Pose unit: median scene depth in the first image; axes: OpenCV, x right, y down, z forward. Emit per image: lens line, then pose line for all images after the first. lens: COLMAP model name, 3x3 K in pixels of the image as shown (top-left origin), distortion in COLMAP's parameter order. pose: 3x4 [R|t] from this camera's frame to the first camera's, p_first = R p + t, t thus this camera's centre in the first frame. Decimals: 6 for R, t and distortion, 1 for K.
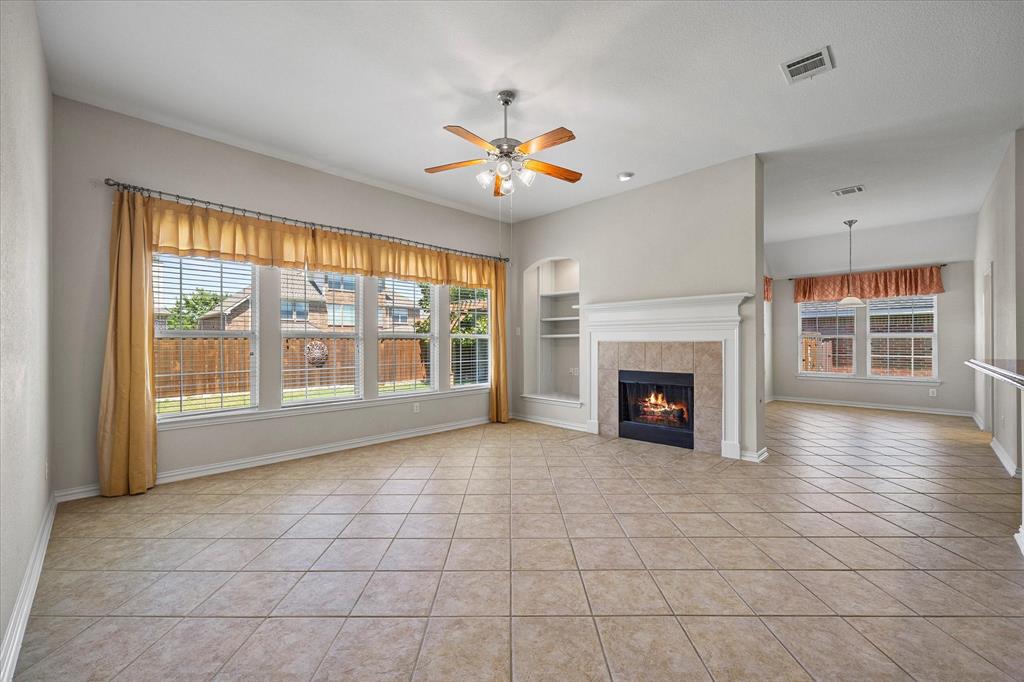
lens RADIAL K [[411.7, 0, 509.0], [0, 411.7, 343.8], [0, 0, 1]] dist [-0.002475, -0.000013]
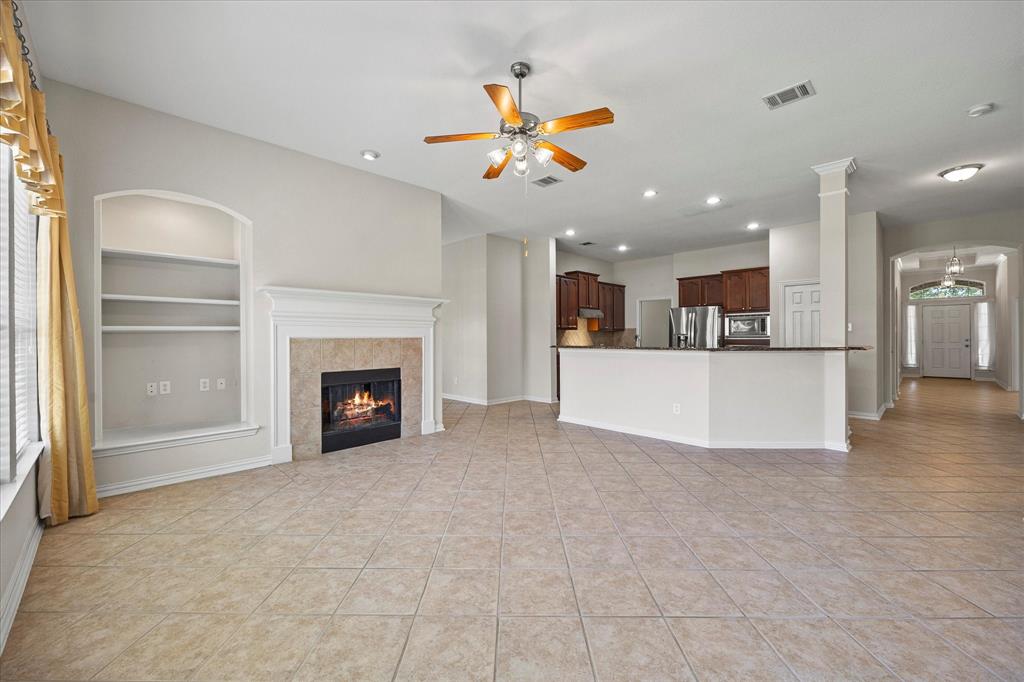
lens RADIAL K [[411.7, 0, 508.6], [0, 411.7, 337.7], [0, 0, 1]] dist [-0.002475, -0.000013]
pose [[-0.002718, 0.001791, 0.999995, -0.572439], [0.004700, 0.999987, -0.001778, -0.002819], [-0.999985, 0.004695, -0.002727, 0.644104]]
